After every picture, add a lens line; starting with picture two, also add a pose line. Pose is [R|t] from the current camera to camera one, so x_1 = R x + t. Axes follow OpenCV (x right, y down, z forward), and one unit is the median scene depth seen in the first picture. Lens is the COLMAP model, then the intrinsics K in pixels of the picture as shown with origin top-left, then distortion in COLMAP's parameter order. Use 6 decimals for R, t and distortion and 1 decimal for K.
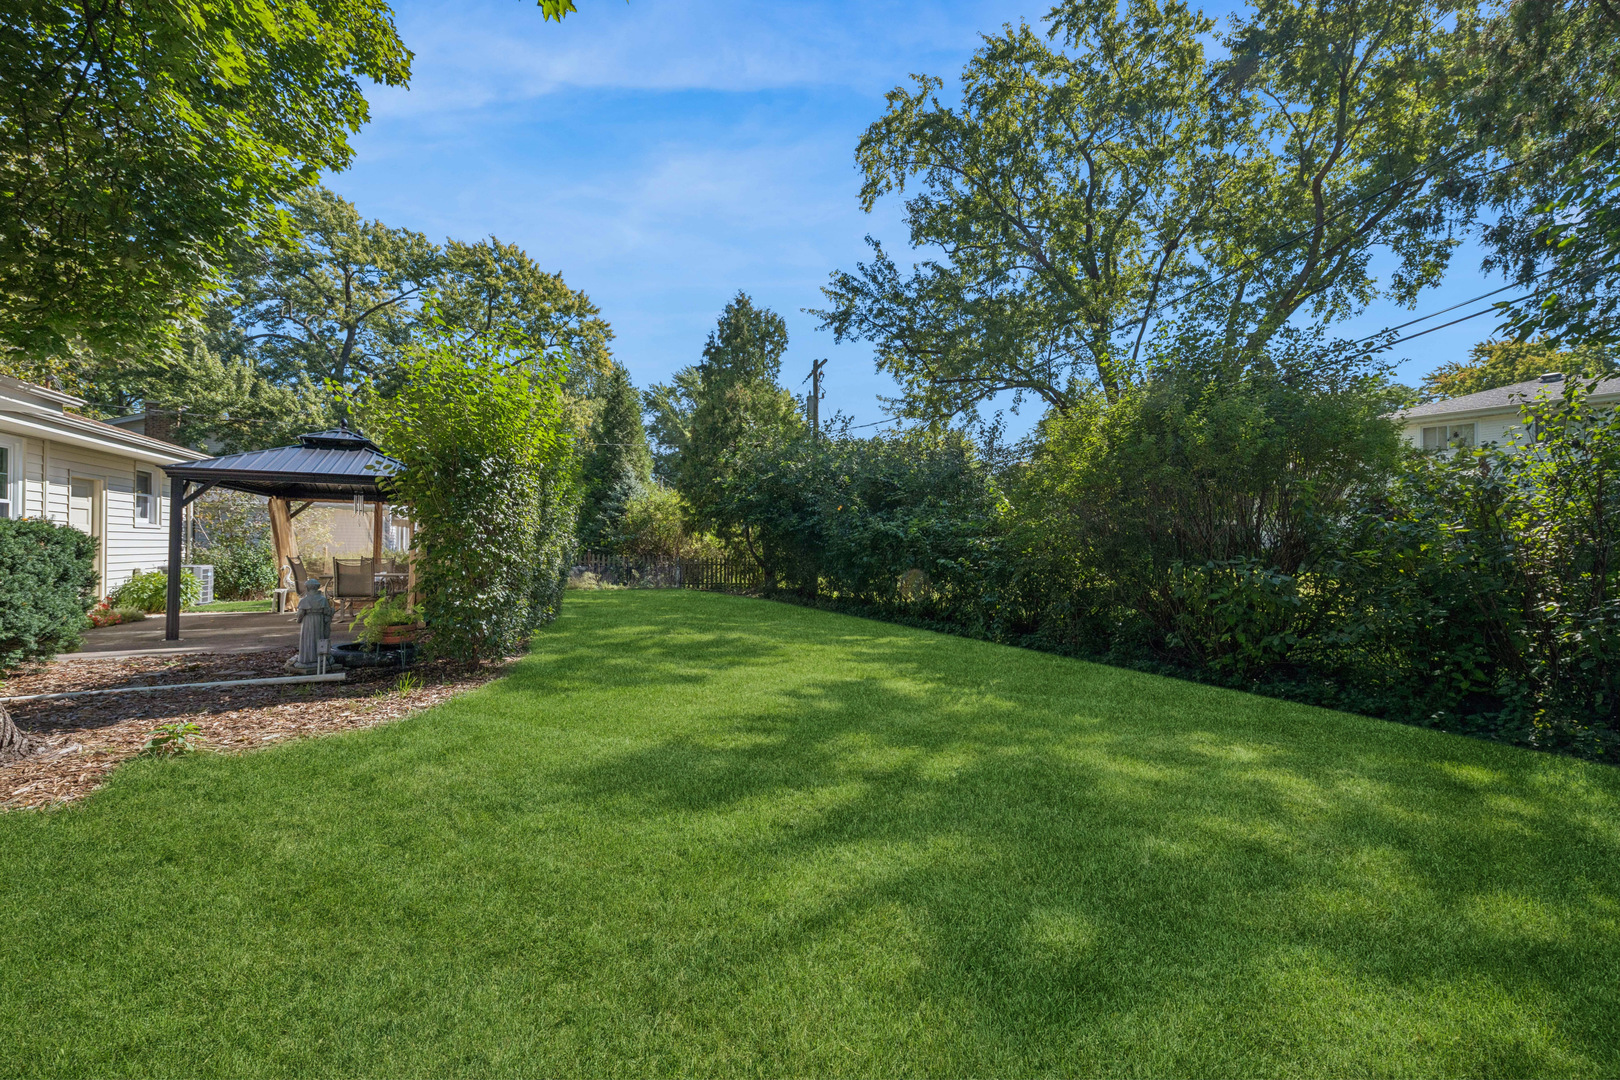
lens RADIAL K [[645.9, 0, 809.6], [0, 645.9, 542.9], [0, 0, 1]] dist [0.009433, 0.000037]
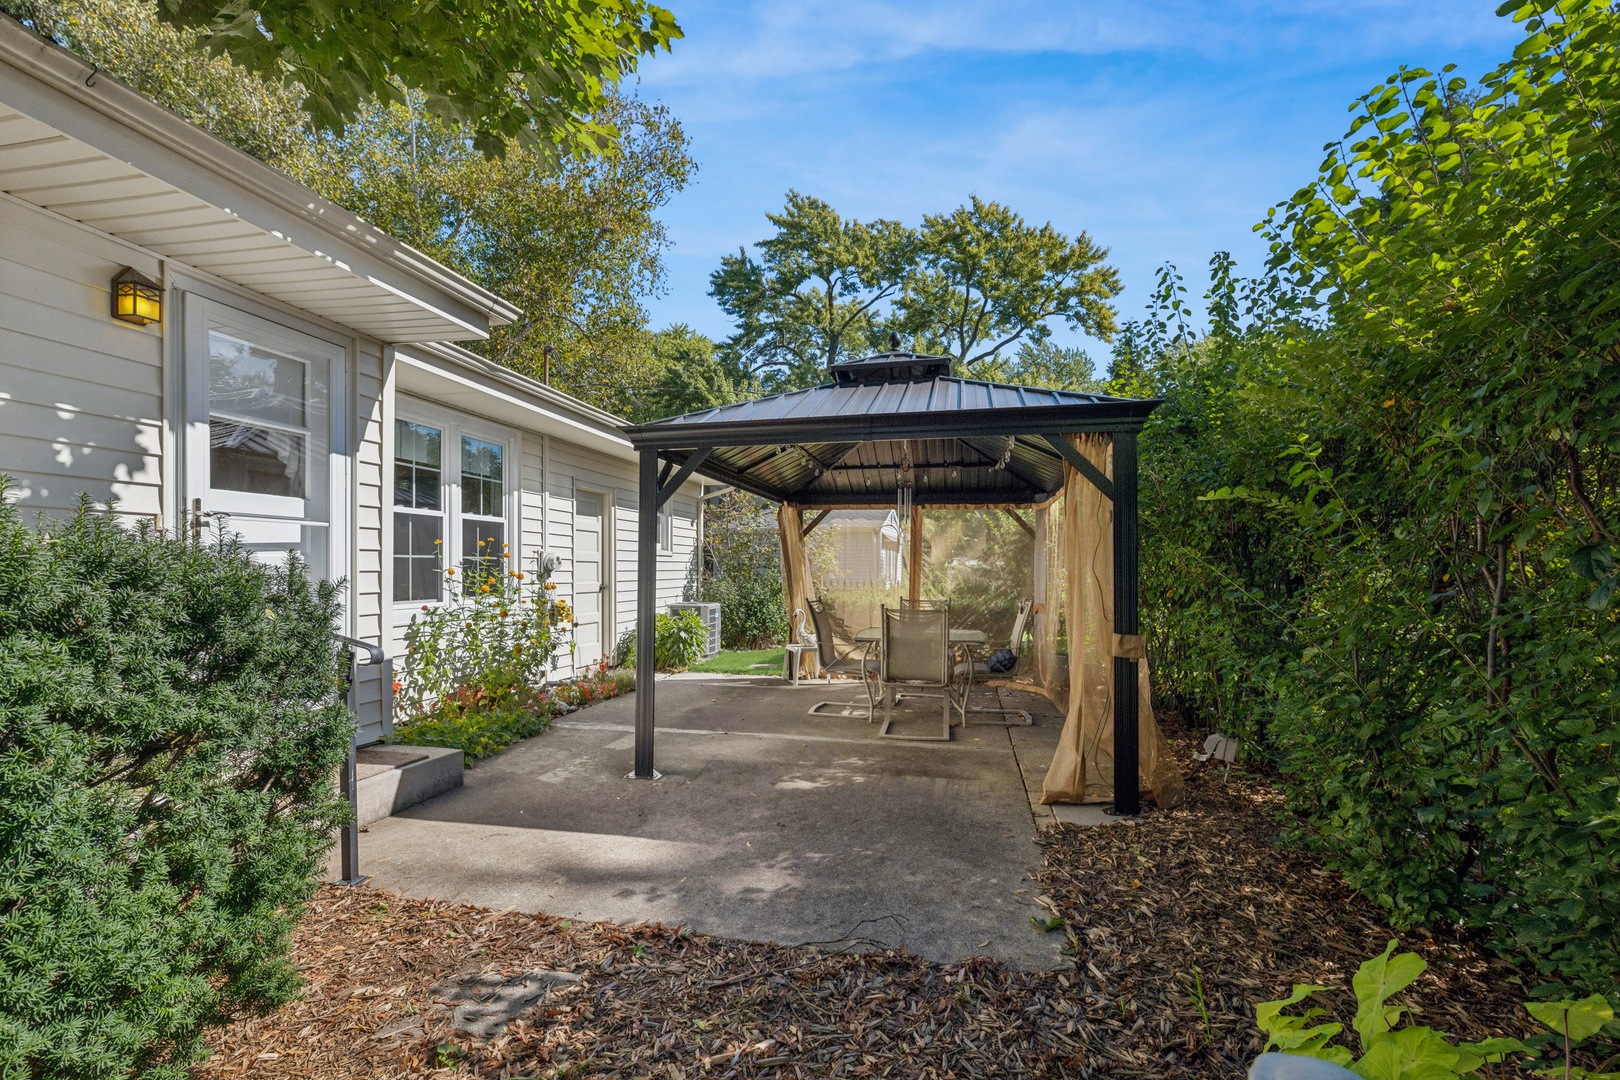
lens RADIAL K [[712.0, 0, 812.6], [0, 712.0, 552.7], [0, 0, 1]] dist [-0.000295, -0.000007]
pose [[0.808527, -0.021511, -0.588066, -0.141024], [0.011666, 0.999721, -0.020529, -0.002425], [0.588344, 0.009738, 0.808552, 0.162458]]
